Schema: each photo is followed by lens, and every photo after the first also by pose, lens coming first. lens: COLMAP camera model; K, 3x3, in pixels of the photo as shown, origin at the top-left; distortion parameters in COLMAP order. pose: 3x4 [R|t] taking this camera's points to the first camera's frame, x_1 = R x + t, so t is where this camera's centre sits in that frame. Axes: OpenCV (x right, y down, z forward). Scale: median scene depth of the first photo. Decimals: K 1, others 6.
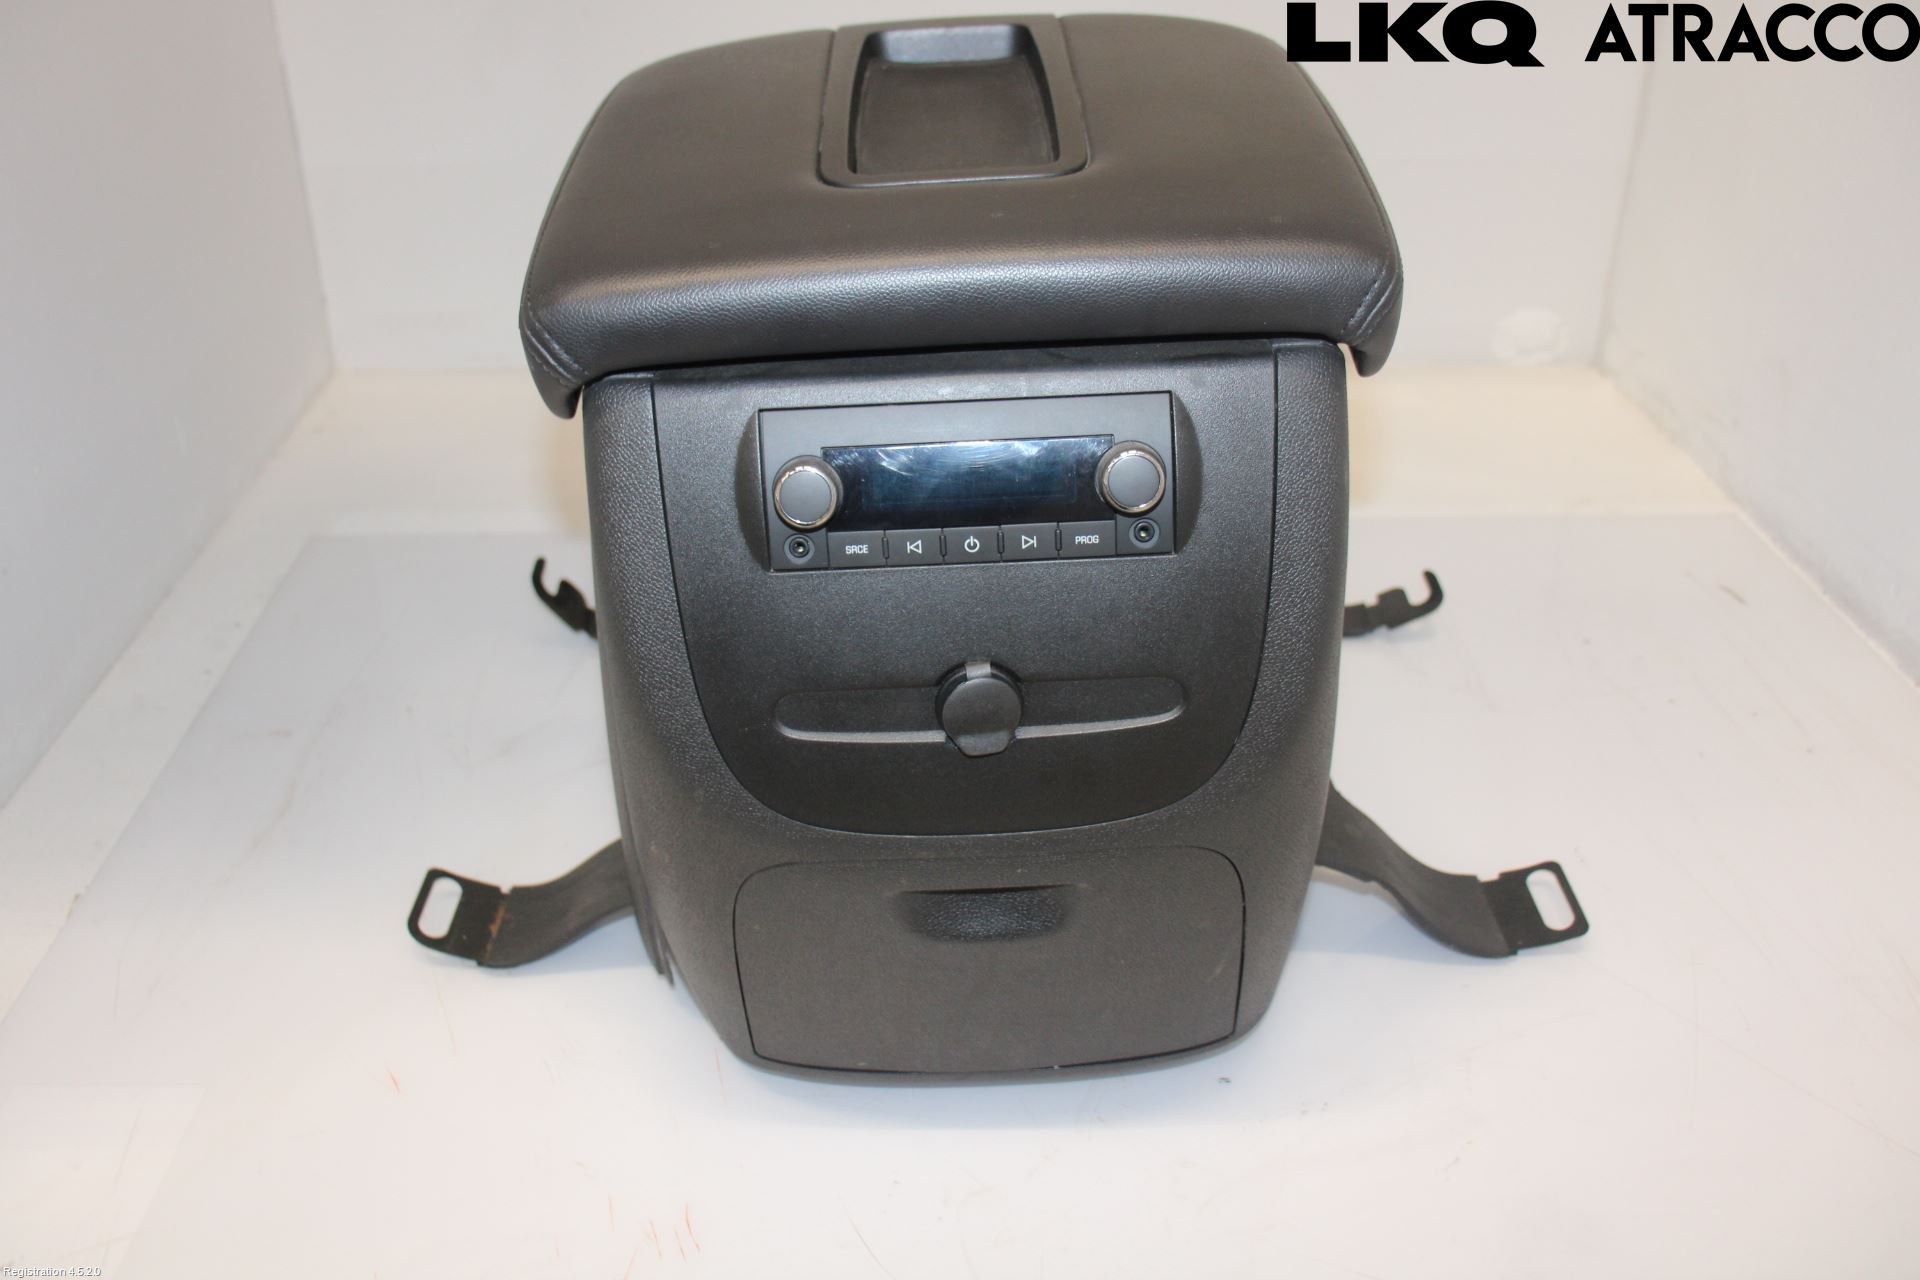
lens RADIAL K [[1756.9, 0, 957.7], [0, 1756.9, 636.0], [0, 0, 1]] dist [-0.122777, 0.000000]
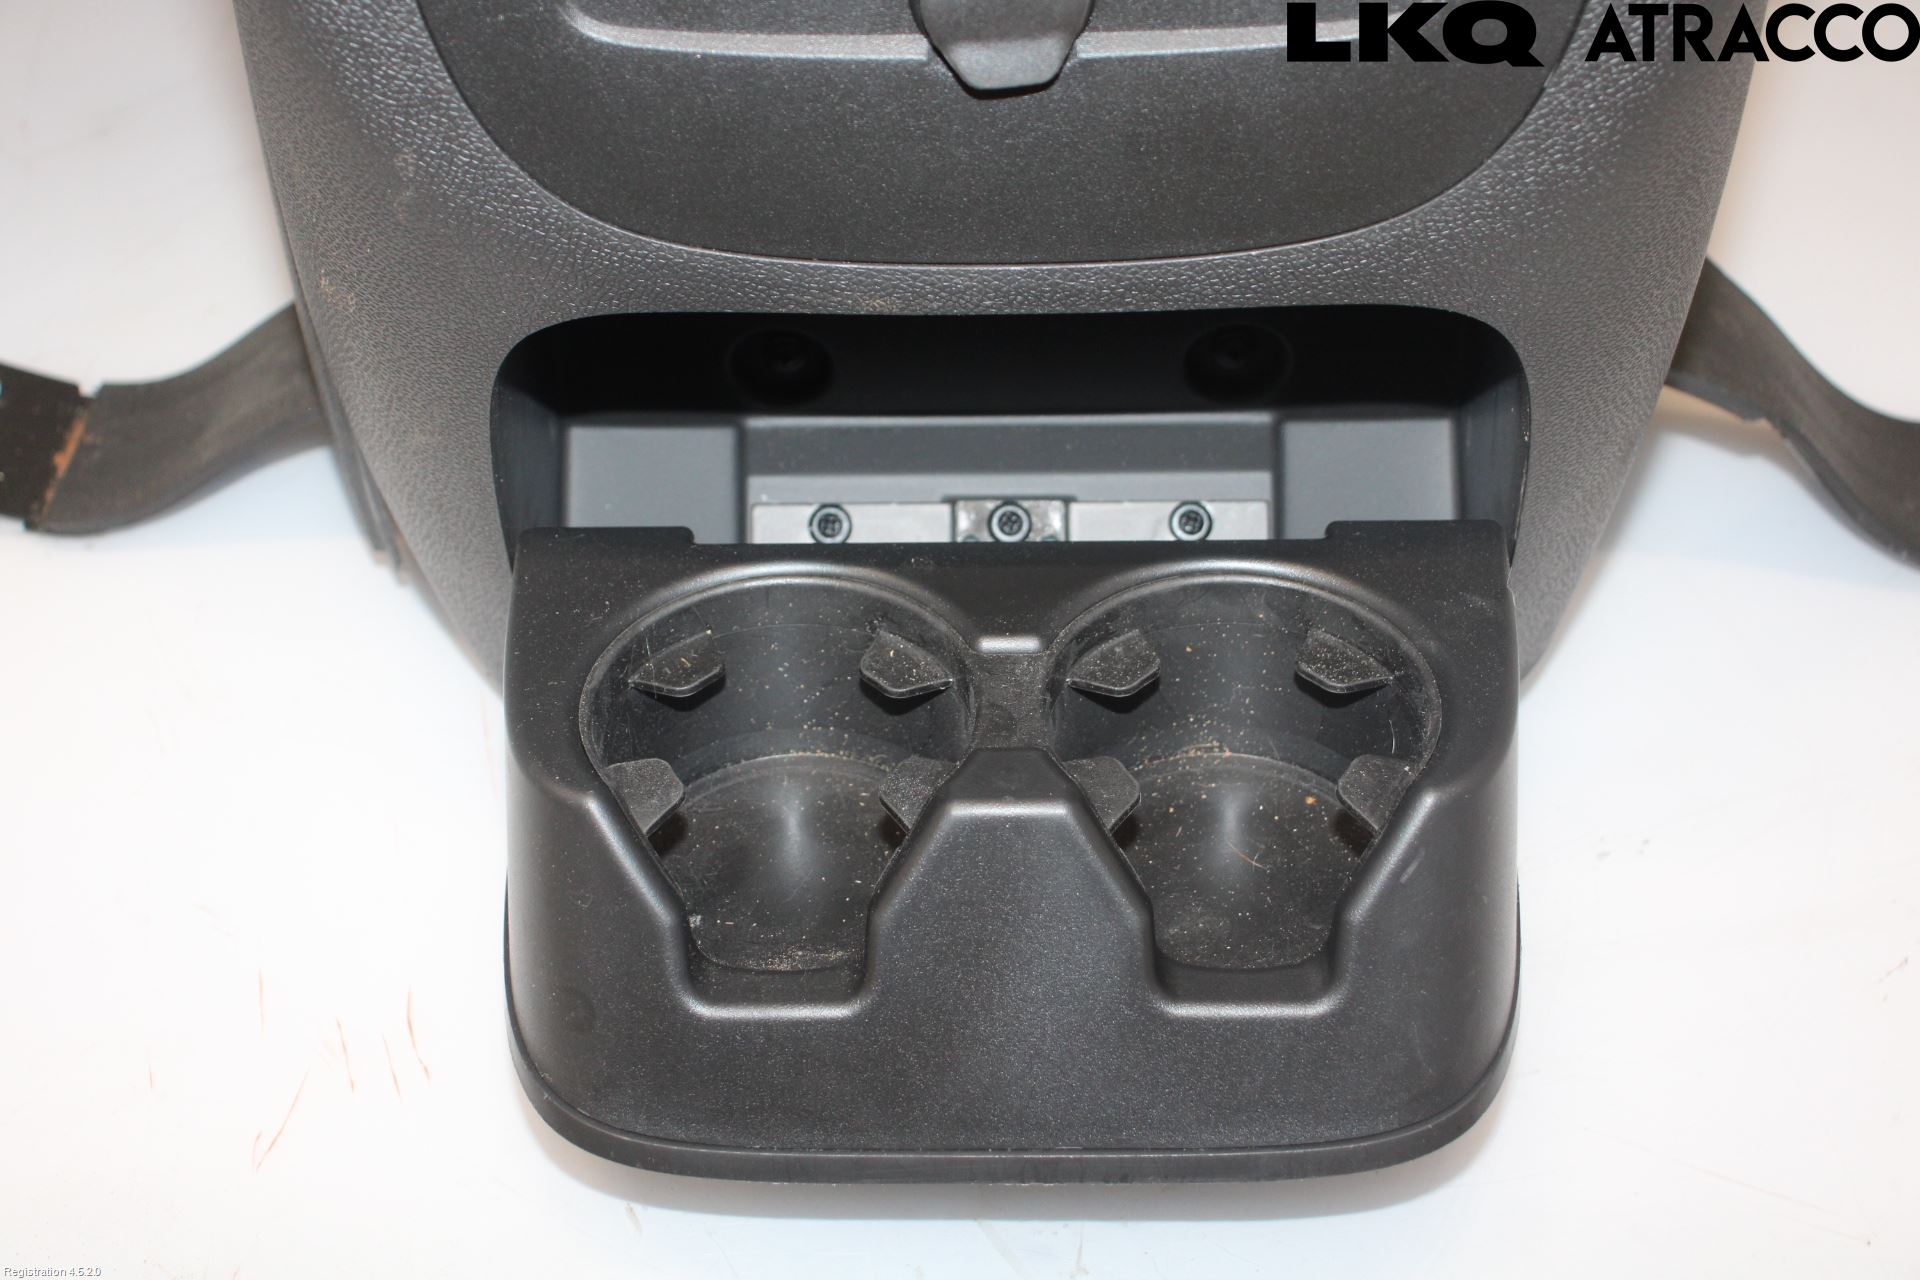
lens RADIAL K [[2941.7, 0, 960.3], [0, 2941.7, 640.3], [0, 0, 1]] dist [0.064123, 0.000000]
pose [[0.999446, 0.033275, -0.000619, 0.005801], [-0.032450, 0.978459, 0.203873, 0.038415], [0.007390, -0.203740, 0.978997, 0.147848]]
